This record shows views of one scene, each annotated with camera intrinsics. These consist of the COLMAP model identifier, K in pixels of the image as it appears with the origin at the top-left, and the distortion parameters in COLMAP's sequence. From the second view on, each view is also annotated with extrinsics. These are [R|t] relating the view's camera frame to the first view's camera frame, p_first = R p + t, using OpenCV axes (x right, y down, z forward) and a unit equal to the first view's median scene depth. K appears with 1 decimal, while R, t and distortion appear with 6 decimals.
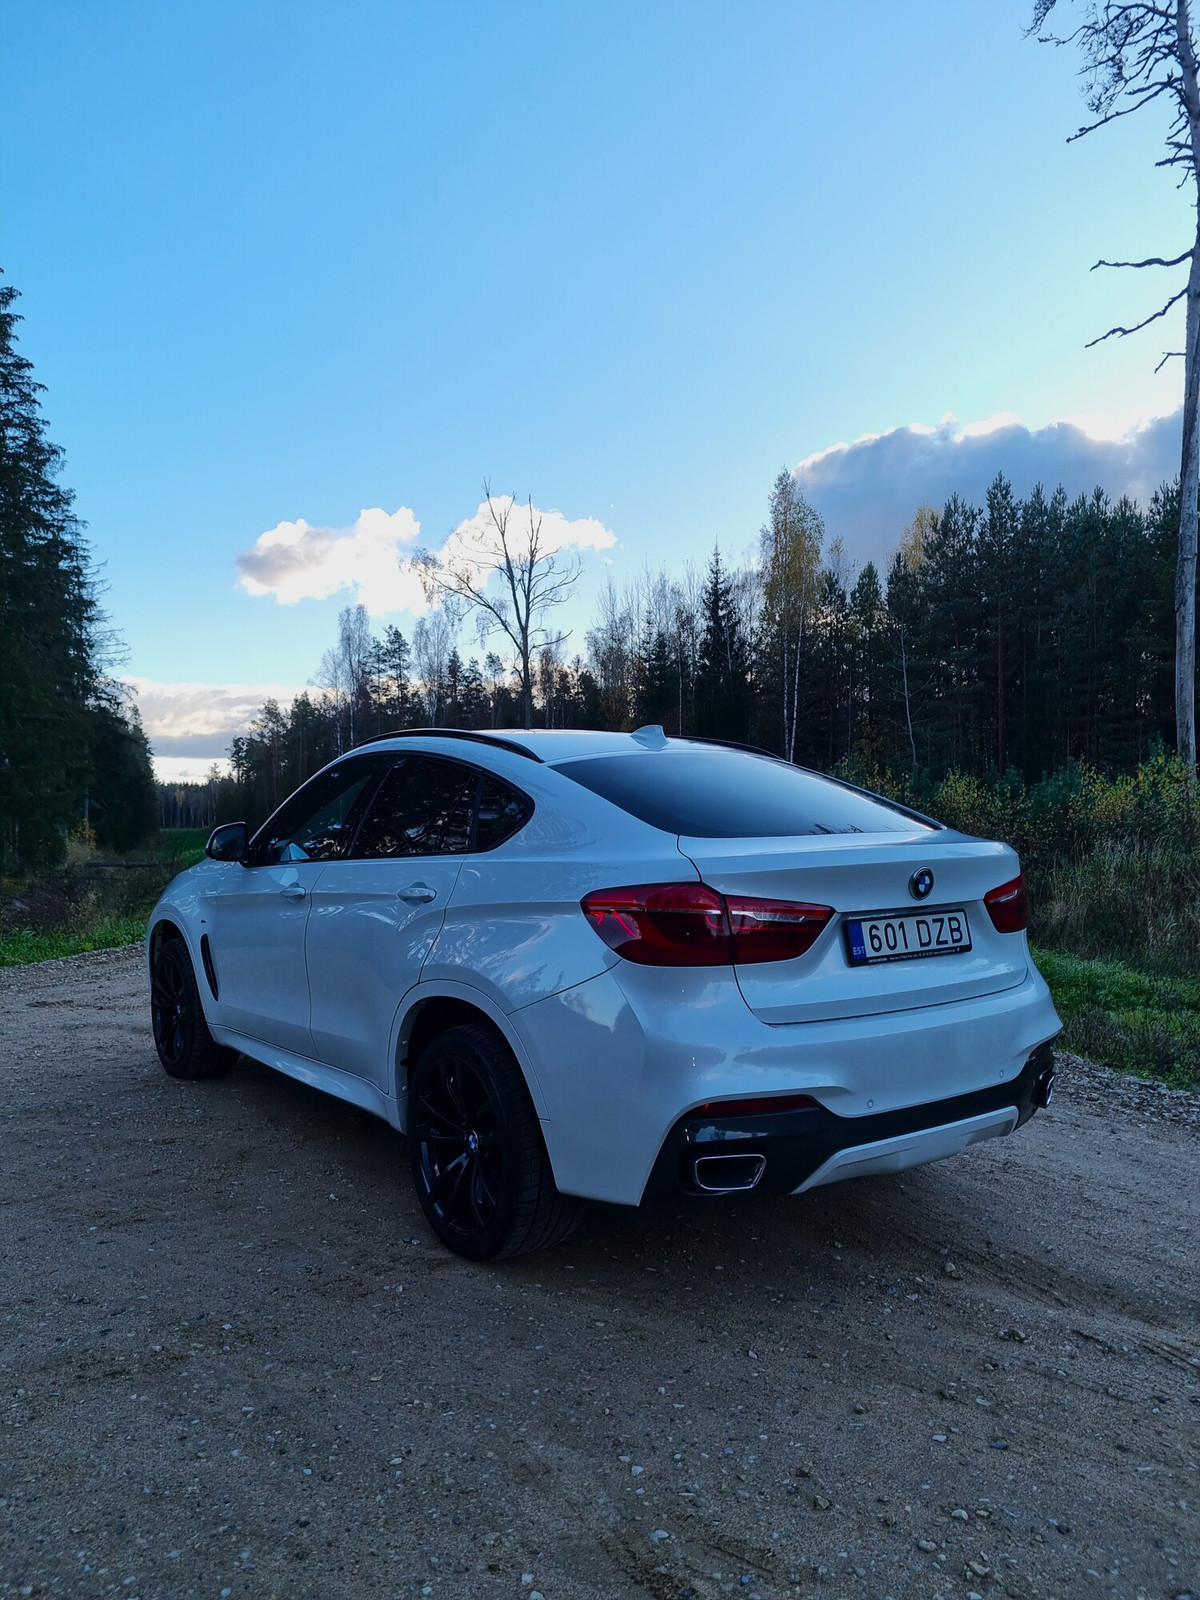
lens RADIAL K [[1189.5, 0, 589.6], [0, 1189.5, 806.9], [0, 0, 1]] dist [0.063809, -0.048648]
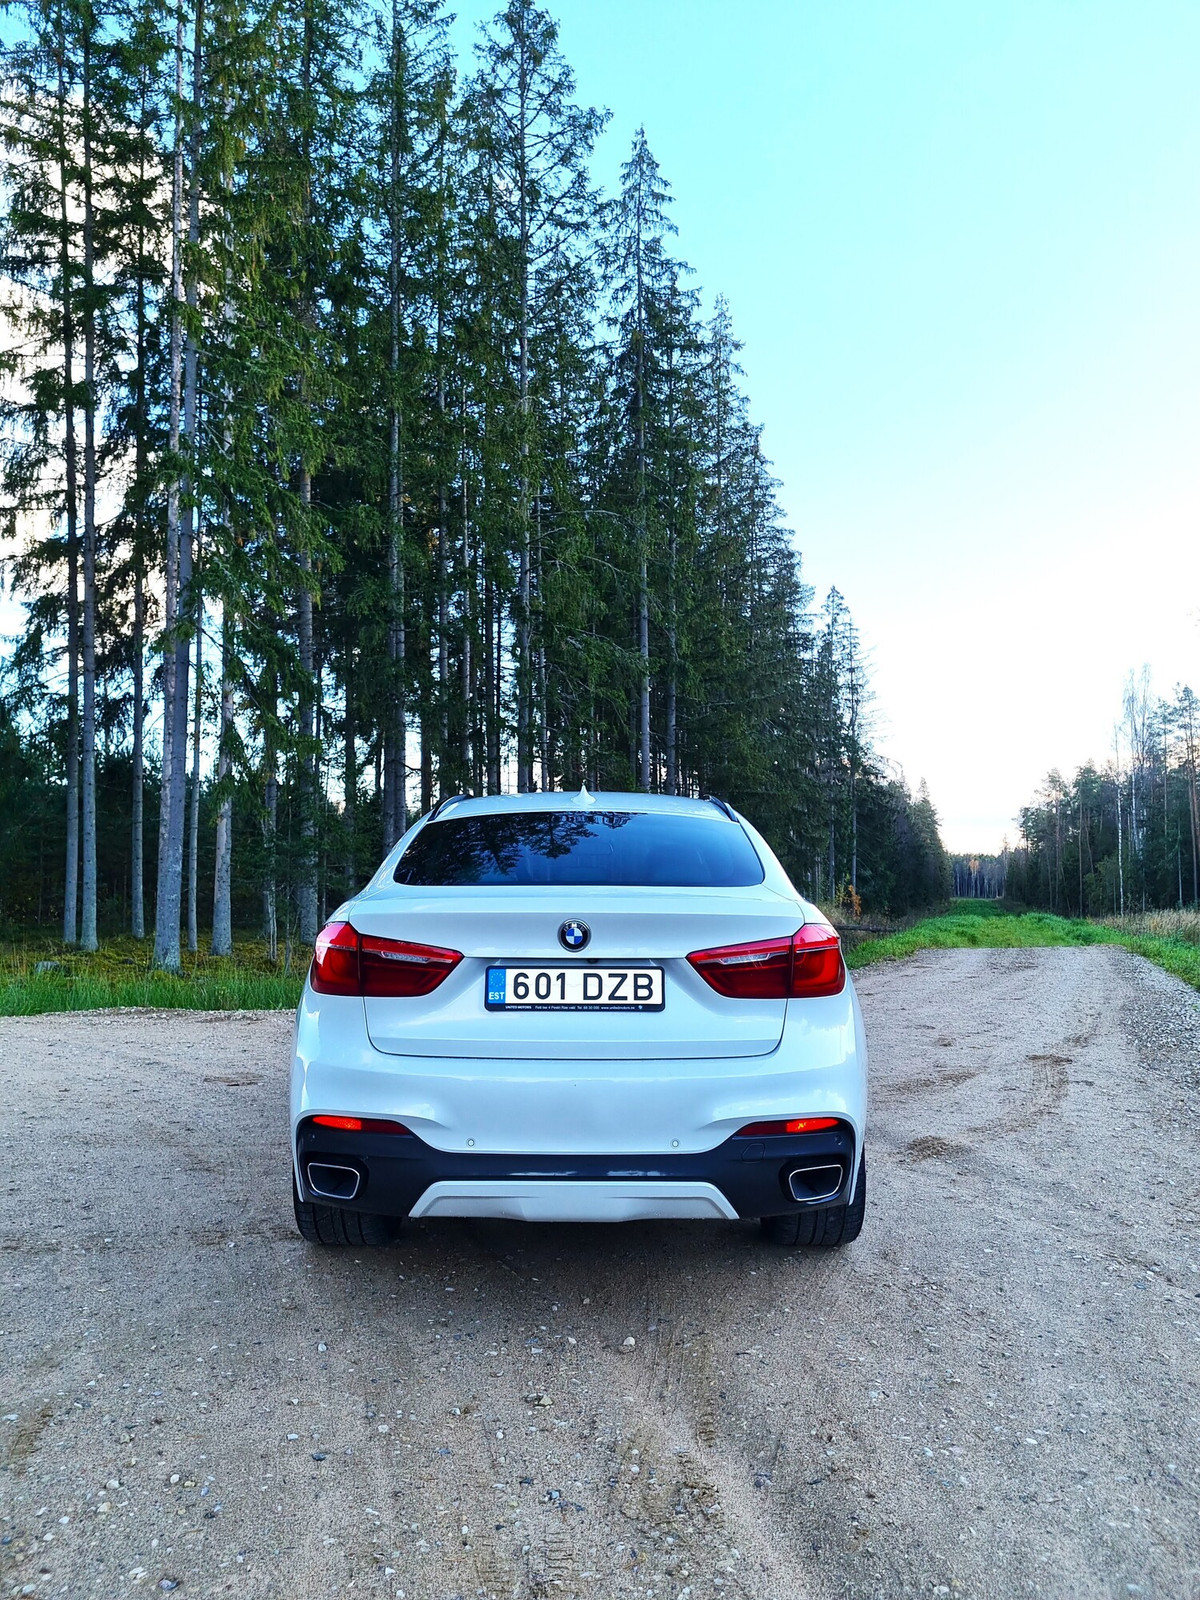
lens RADIAL K [[1189.7, 0, 600.0], [0, 1189.7, 800.0], [0, 0, 1]] dist [0.060982, -0.048821]
pose [[0.808824, -0.019032, -0.587742, 0.881044], [-0.019080, 0.998100, -0.058578, 0.008517], [0.587741, 0.058594, 0.806925, 0.194317]]
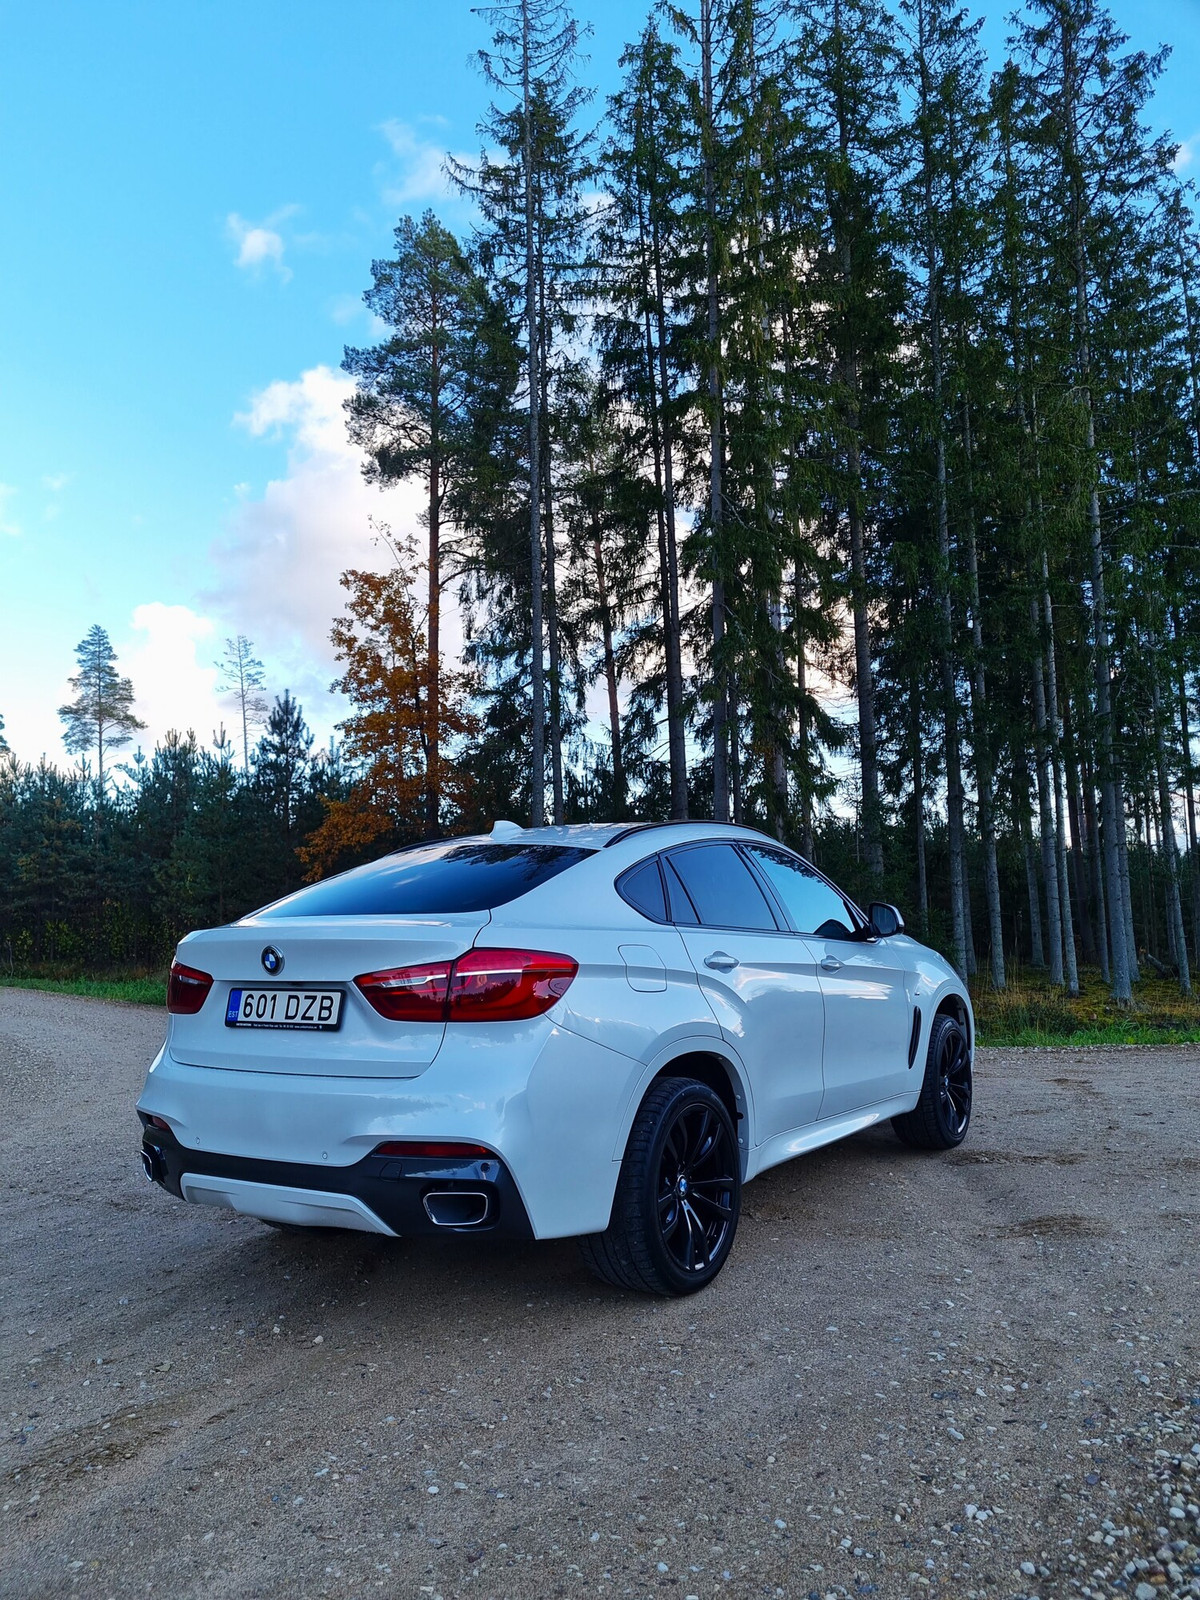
lens RADIAL K [[1189.5, 0, 589.6], [0, 1189.5, 806.9], [0, 0, 1]] dist [0.063809, -0.048648]
pose [[0.354322, -0.084657, -0.931284, 1.428334], [0.009895, 0.996177, -0.086792, 0.020650], [0.935071, 0.021537, 0.353805, 0.871746]]
